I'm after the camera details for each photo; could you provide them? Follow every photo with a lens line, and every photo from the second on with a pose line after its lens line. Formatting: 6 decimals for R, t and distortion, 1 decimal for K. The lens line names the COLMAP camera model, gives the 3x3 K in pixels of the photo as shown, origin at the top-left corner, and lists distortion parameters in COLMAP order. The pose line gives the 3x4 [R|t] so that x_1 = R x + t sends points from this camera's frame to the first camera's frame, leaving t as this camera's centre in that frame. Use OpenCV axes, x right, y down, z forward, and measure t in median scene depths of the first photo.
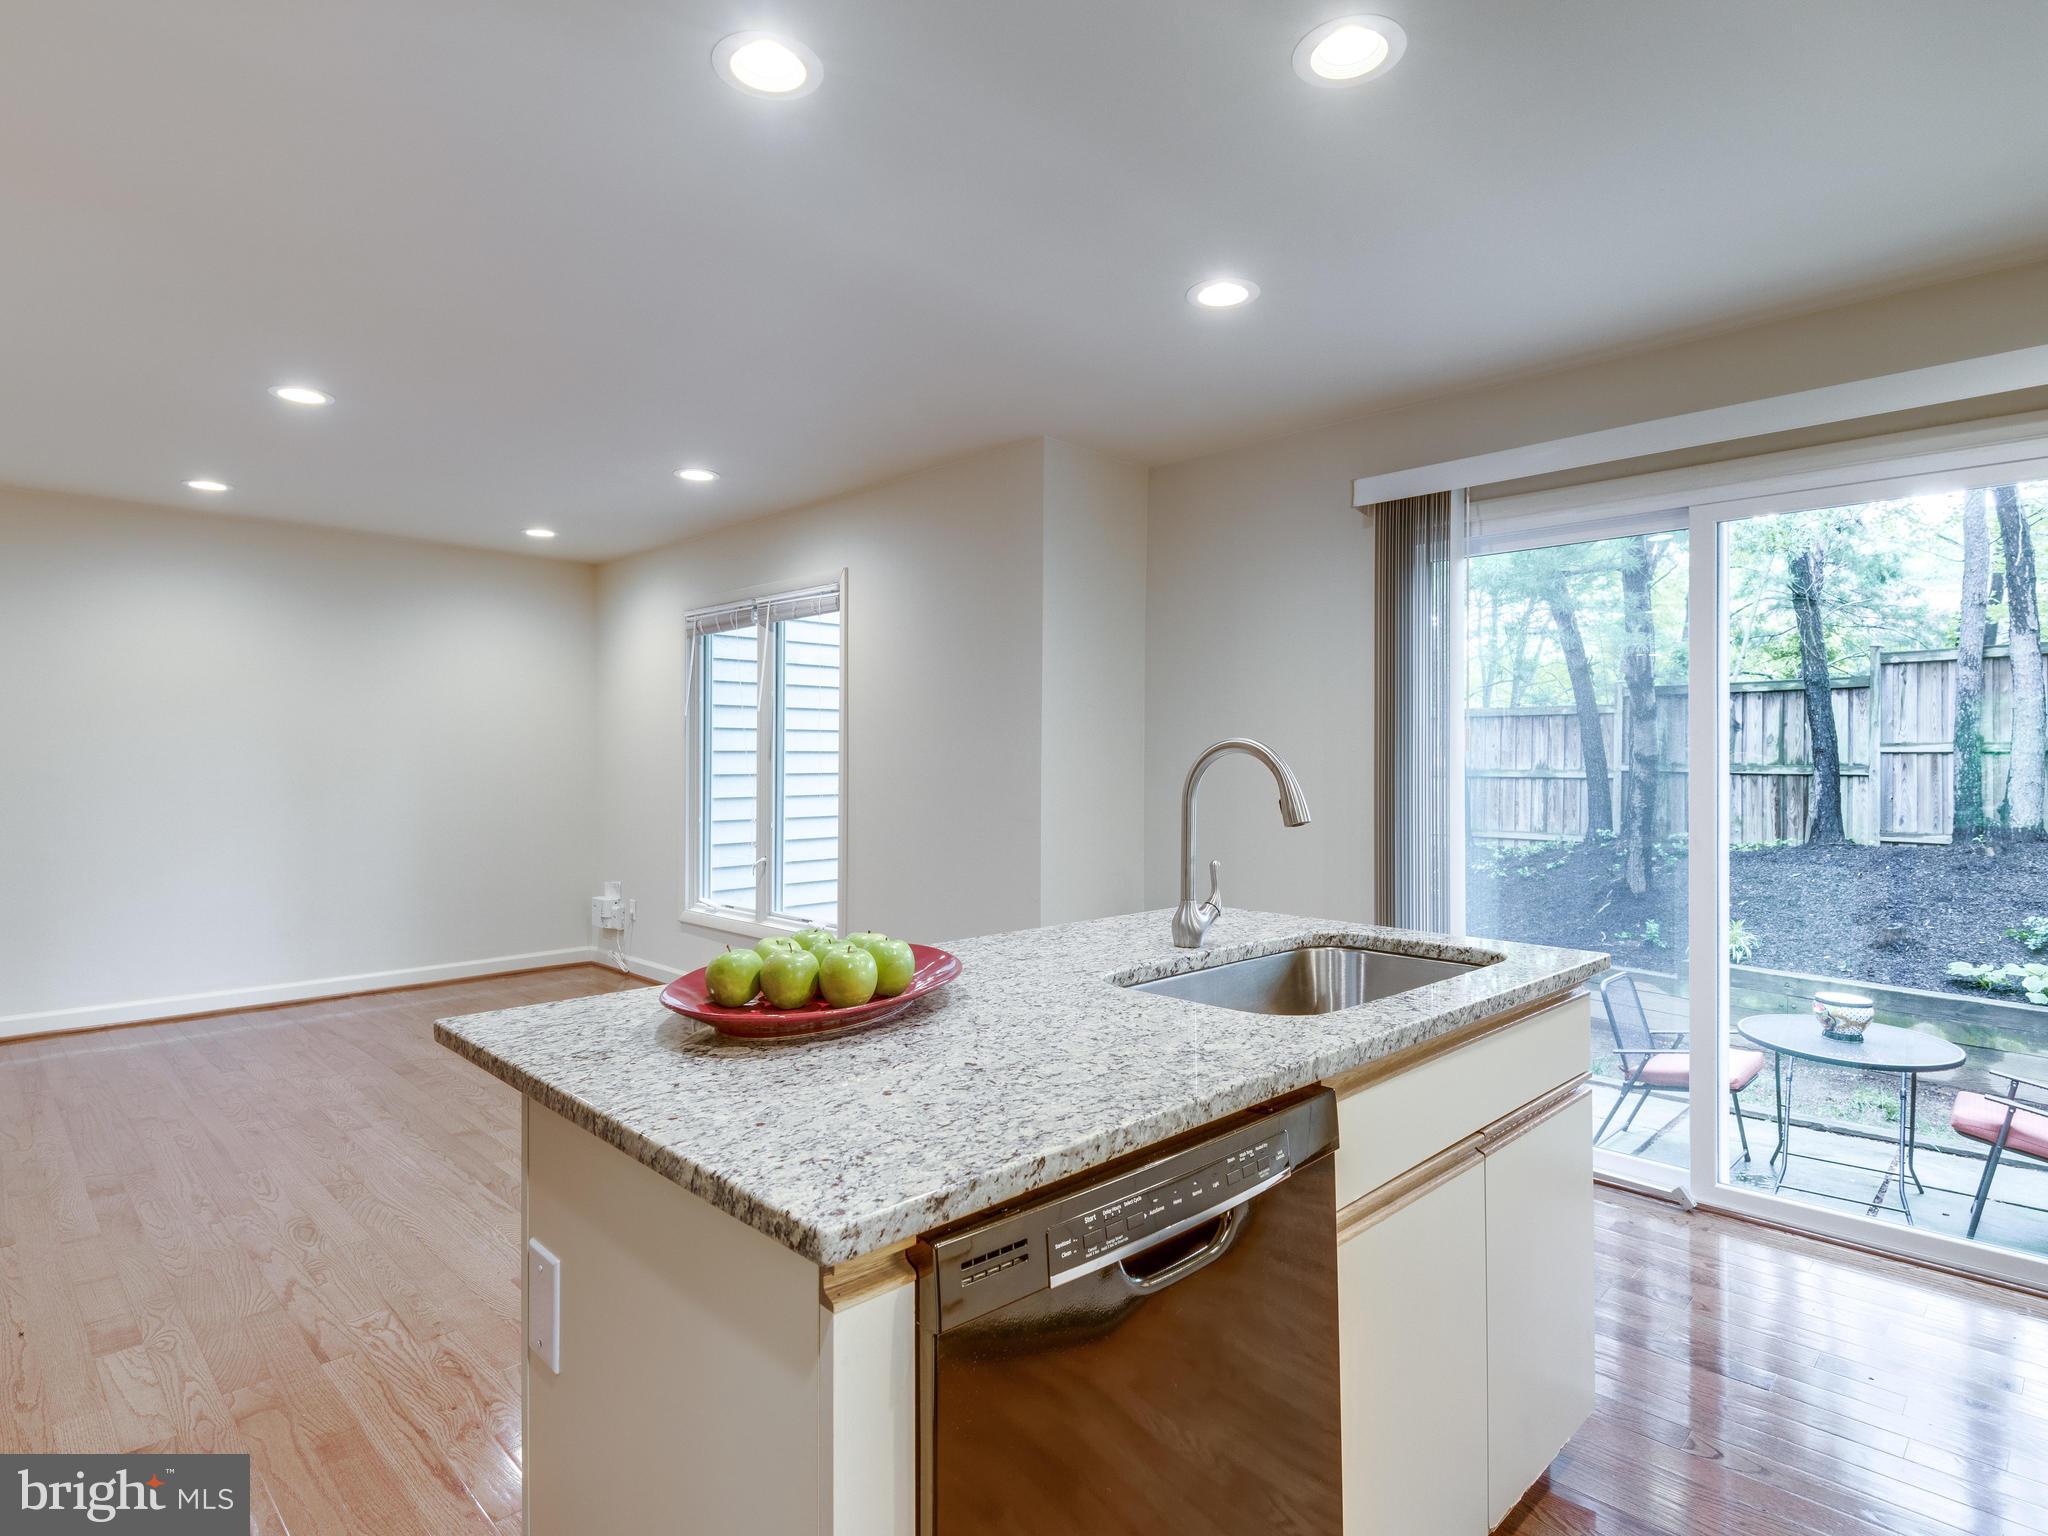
lens RADIAL K [[1101.3, 0, 1032.0], [0, 1101.3, 763.4], [0, 0, 1]] dist [-0.004060, -0.003568]
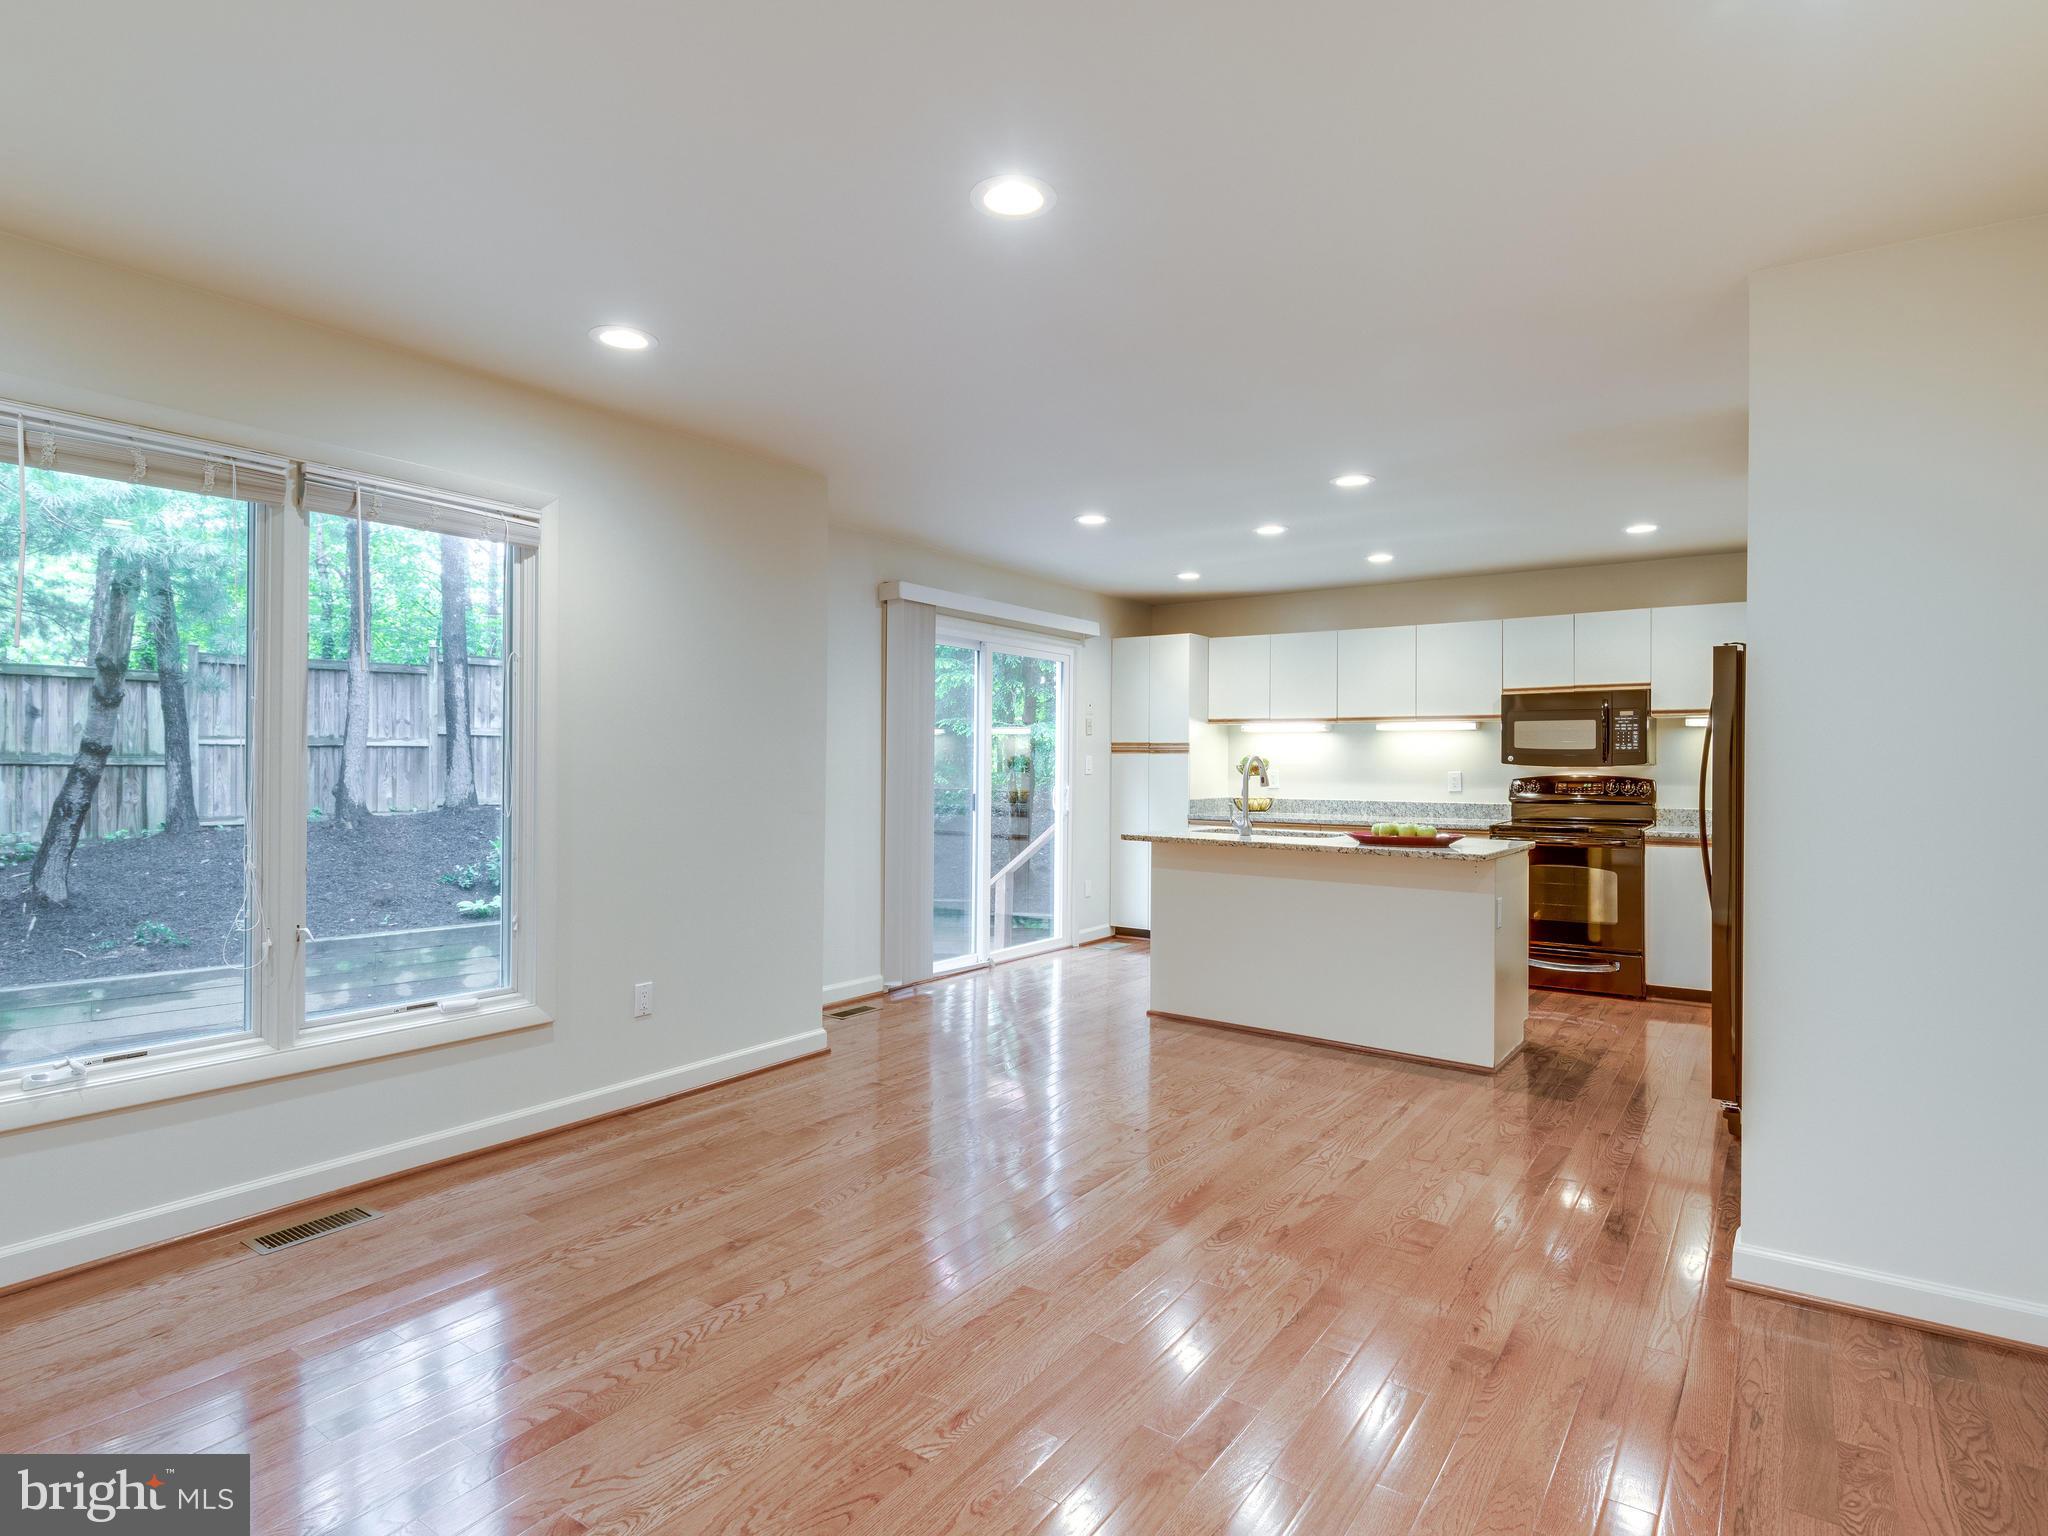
lens RADIAL K [[1125.1, 0, 1027.1], [0, 1125.1, 768.9], [0, 0, 1]] dist [0.023644, -0.000543]
pose [[-0.180870, -0.010196, 0.983454, -0.529781], [-0.006807, 0.999935, 0.009115, -0.001658], [-0.983484, -0.005046, -0.180927, 0.442392]]
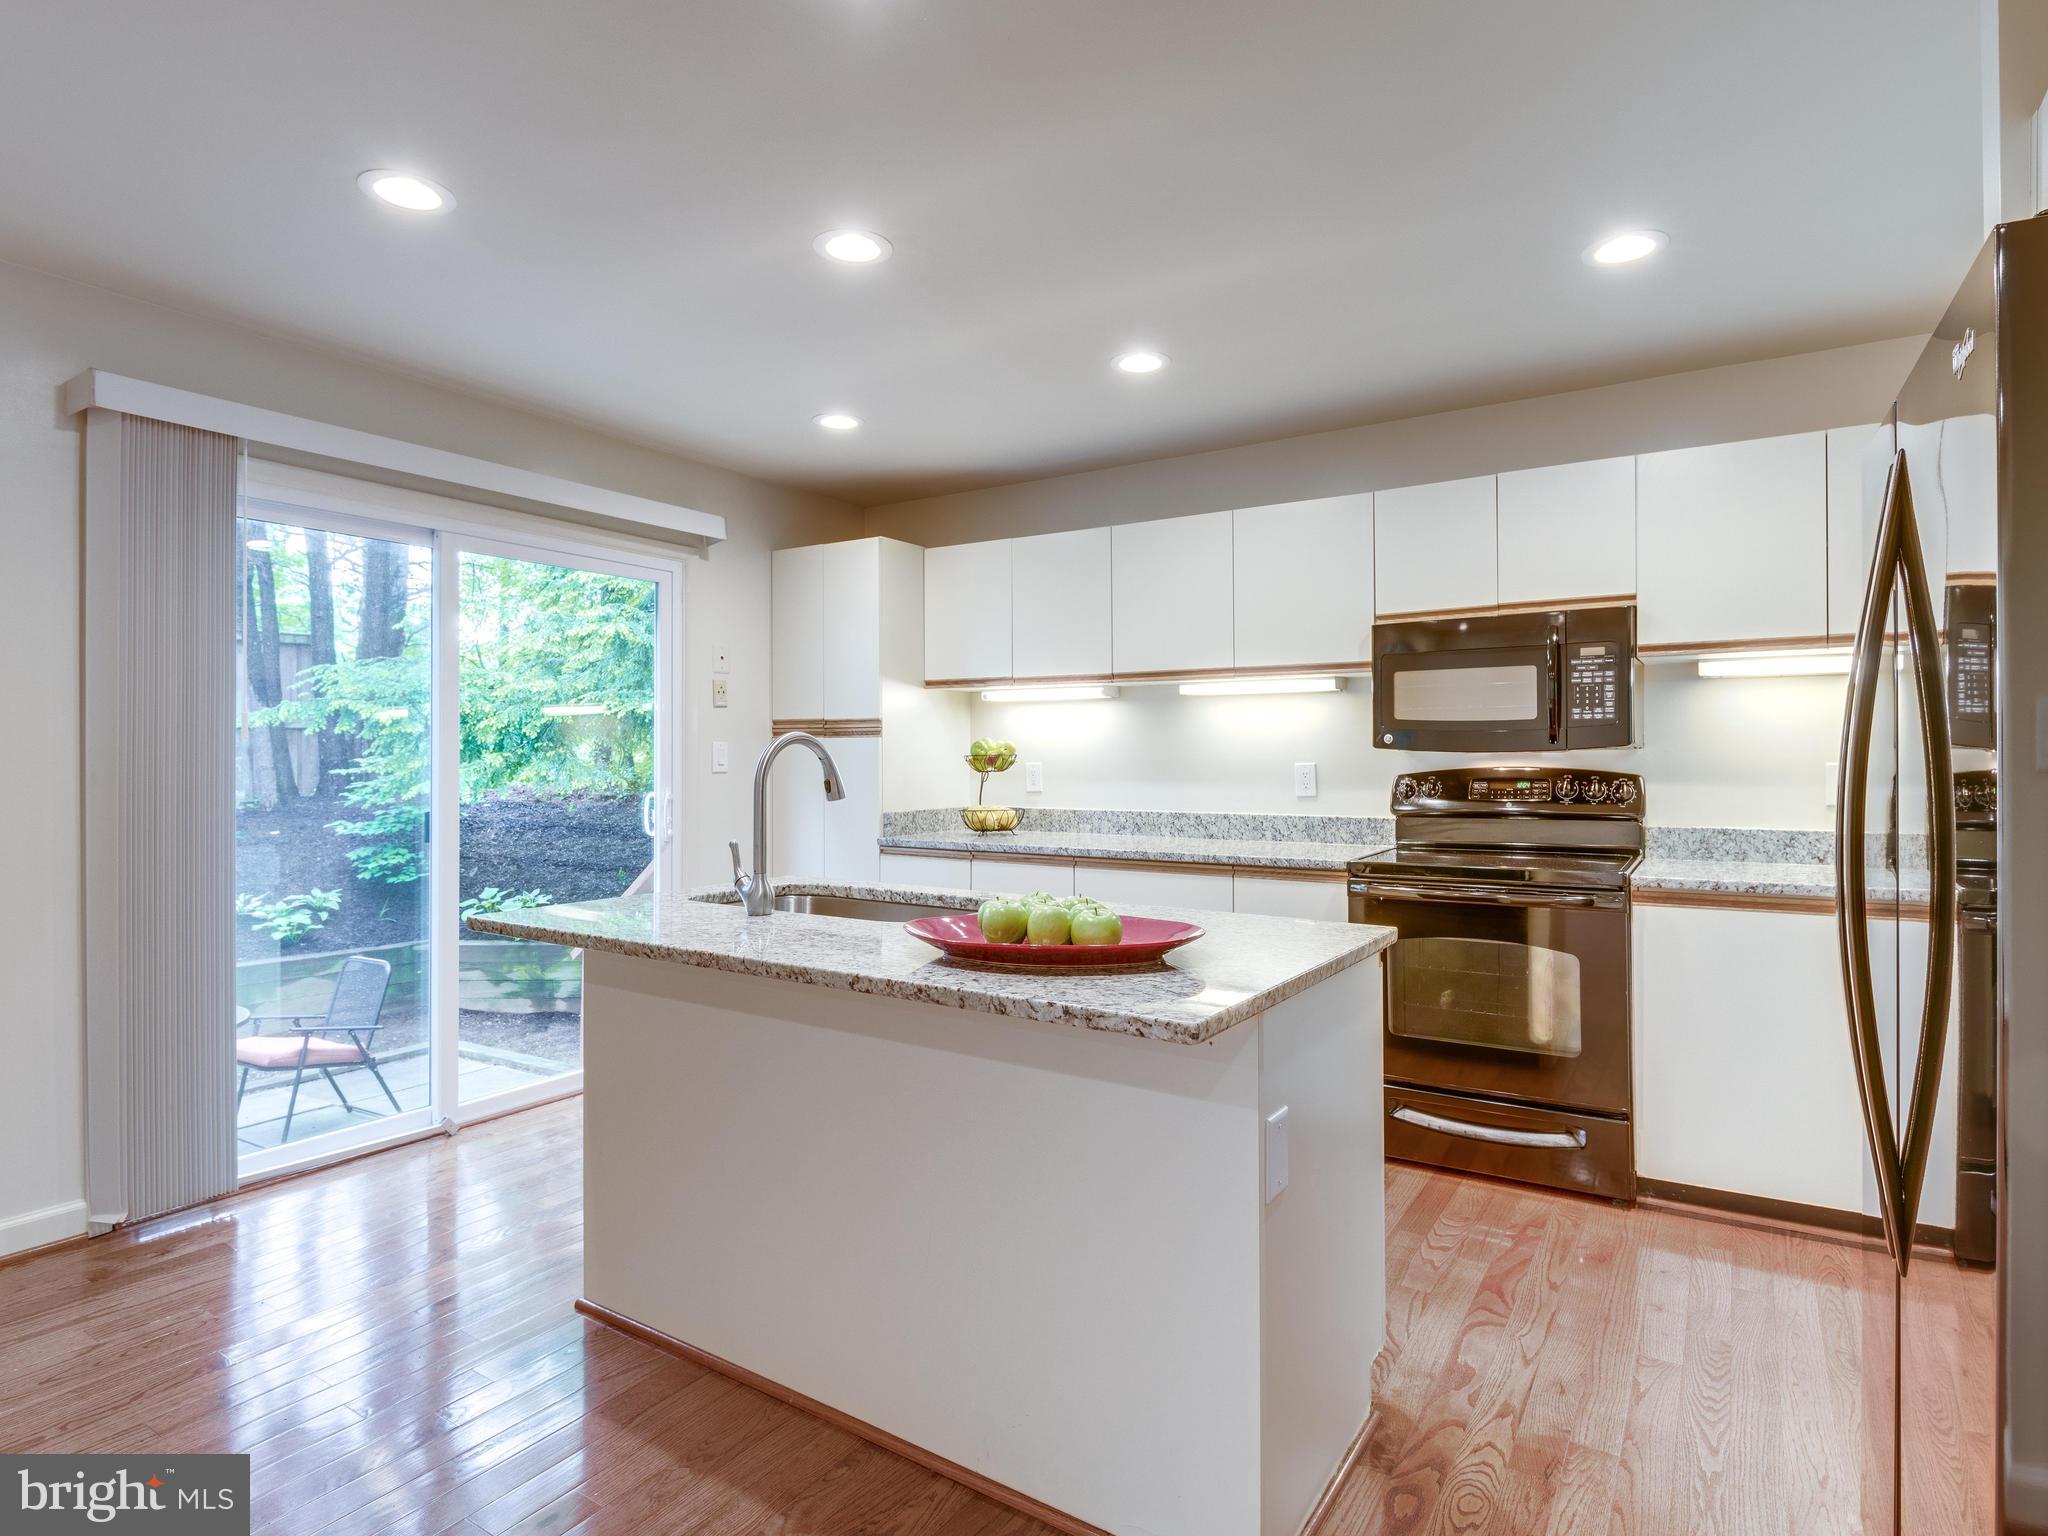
lens RADIAL K [[1167.1, 0, 1022.2], [0, 1167.1, 756.8], [0, 0, 1]] dist [0.014389, -0.001956]
pose [[-0.225605, -0.005781, 0.974202, -0.228514], [0.001740, 0.999978, 0.006337, -0.000184], [-0.974217, 0.003125, -0.225590, 0.211666]]
